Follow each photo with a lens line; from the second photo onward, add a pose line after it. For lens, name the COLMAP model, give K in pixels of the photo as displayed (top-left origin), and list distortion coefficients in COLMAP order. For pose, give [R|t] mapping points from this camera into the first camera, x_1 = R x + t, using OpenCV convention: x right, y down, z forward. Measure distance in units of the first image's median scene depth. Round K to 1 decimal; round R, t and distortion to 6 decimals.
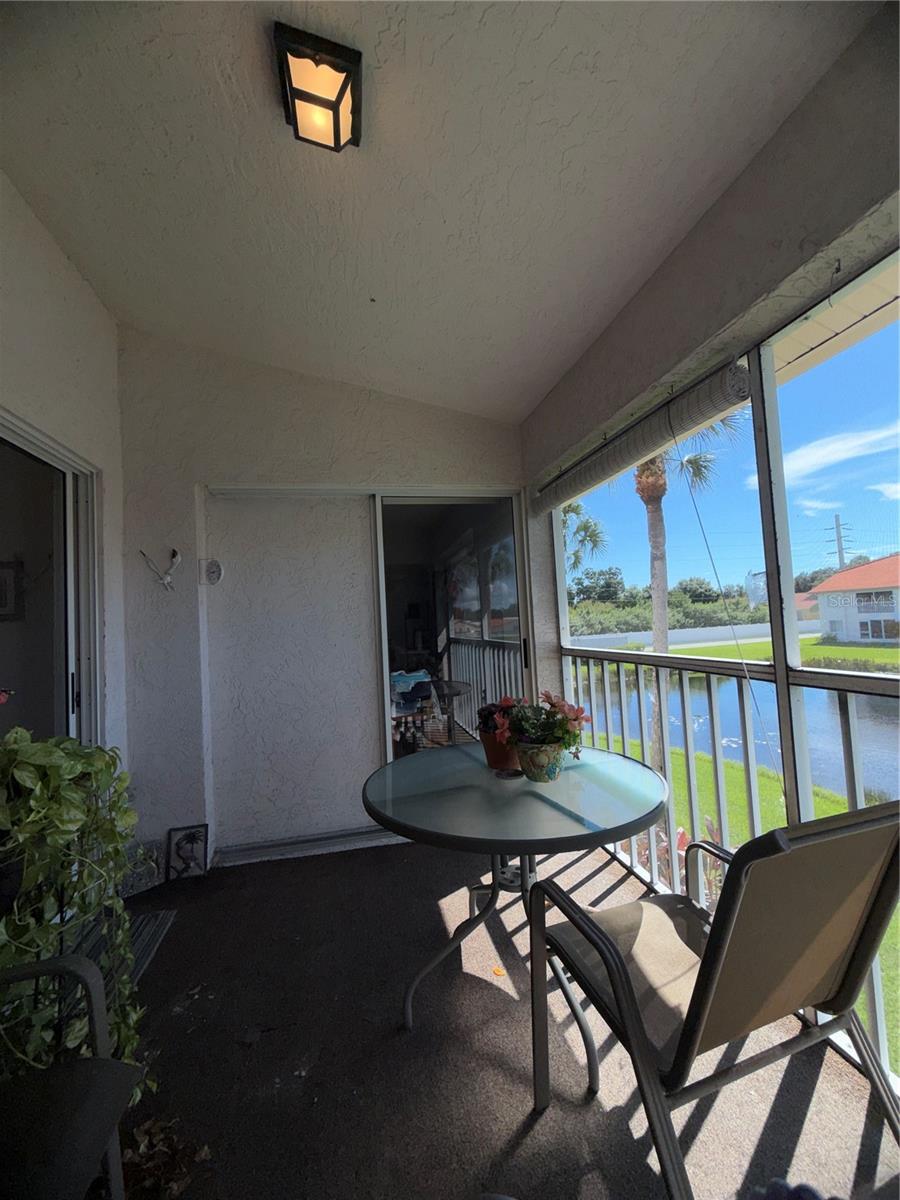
lens RADIAL K [[477.3, 0, 449.8], [0, 477.3, 597.3], [0, 0, 1]] dist [-0.001182, 0.000671]
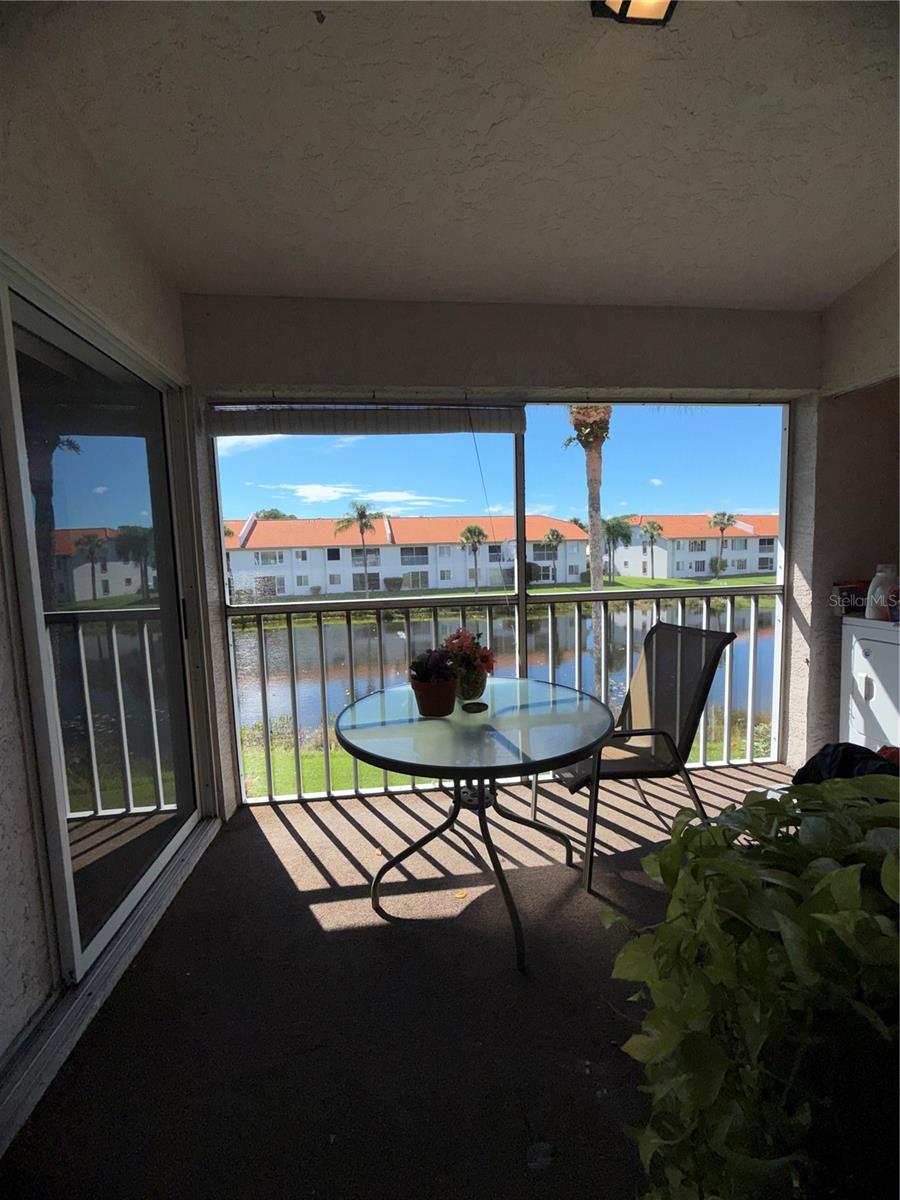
lens RADIAL K [[477.3, 0, 449.8], [0, 477.3, 597.3], [0, 0, 1]] dist [-0.001182, 0.000671]
pose [[0.103786, -0.048228, 0.993430, -0.949320], [-0.028656, 0.998264, 0.051457, 0.062464], [-0.994187, -0.033808, 0.102223, 0.949492]]
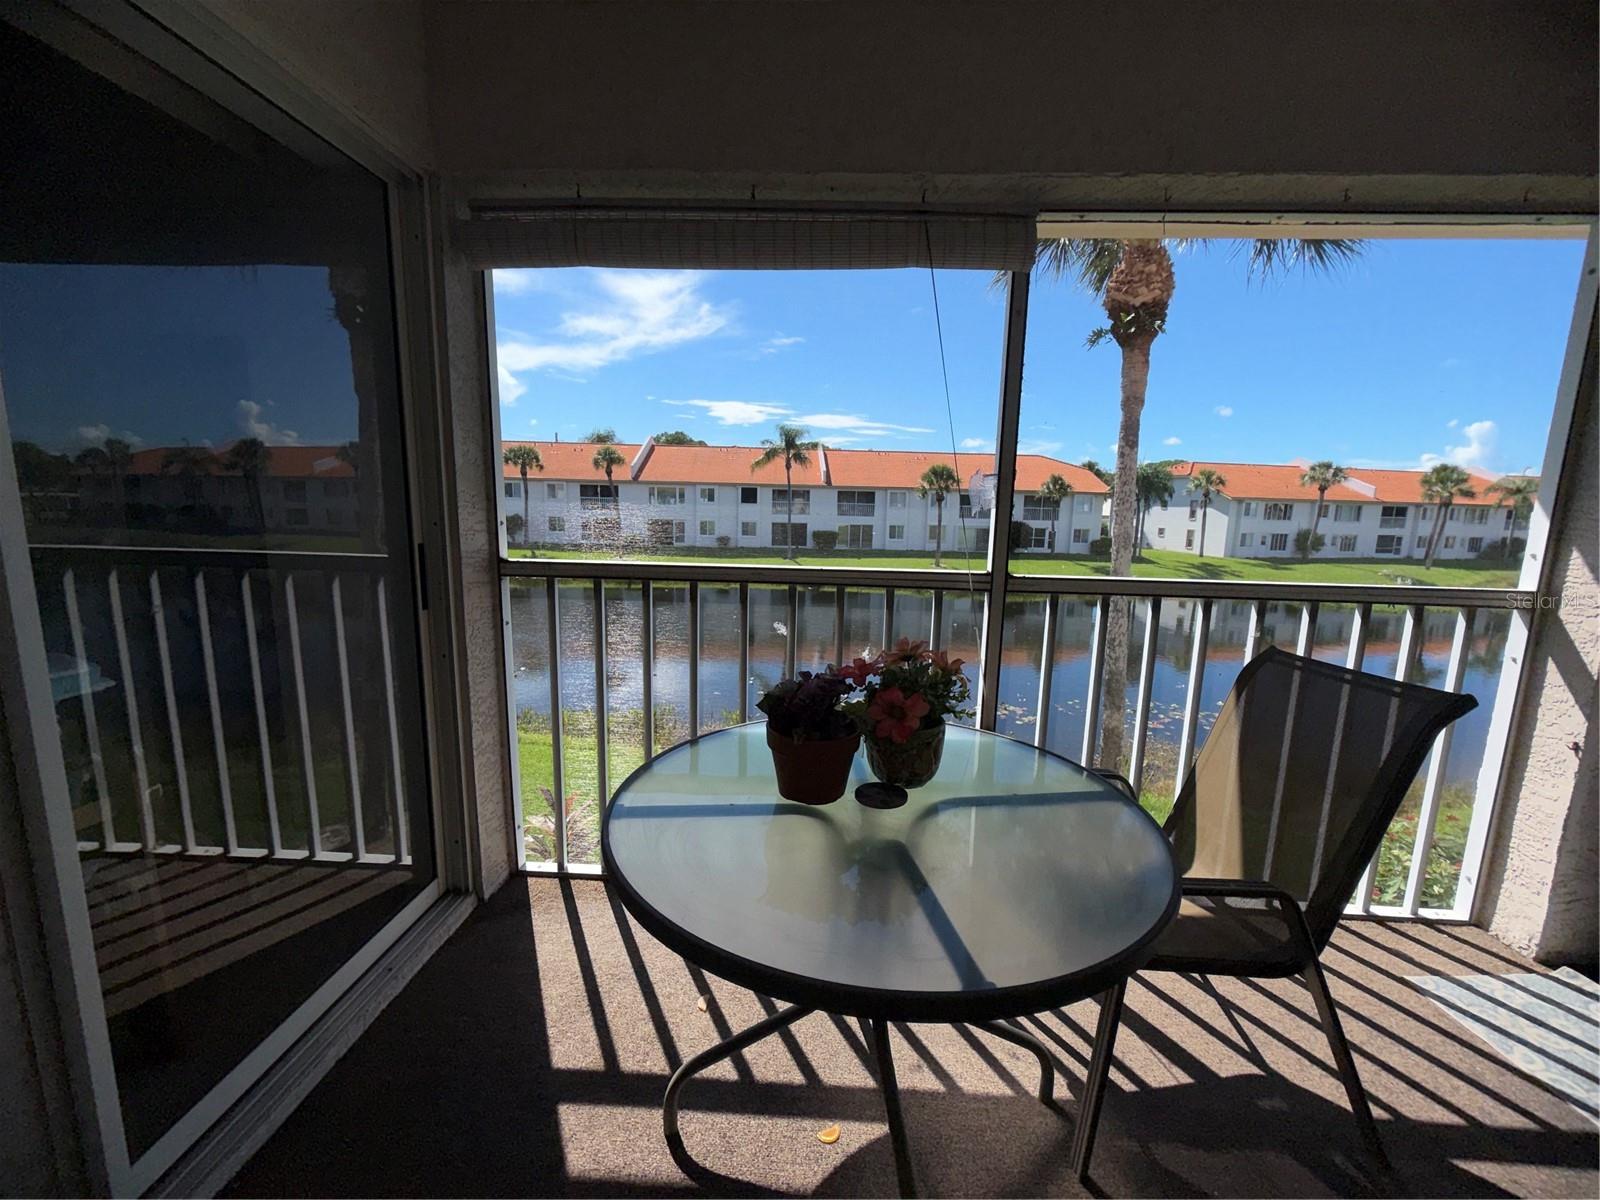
lens RADIAL K [[636.5, 0, 804.1], [0, 636.5, 598.8], [0, 0, 1]] dist [-0.001182, 0.000671]
pose [[0.255325, -0.095936, 0.962084, -0.584189], [-0.088091, 0.988618, 0.121961, 0.061914], [-0.962834, -0.115891, 0.243968, 0.929362]]
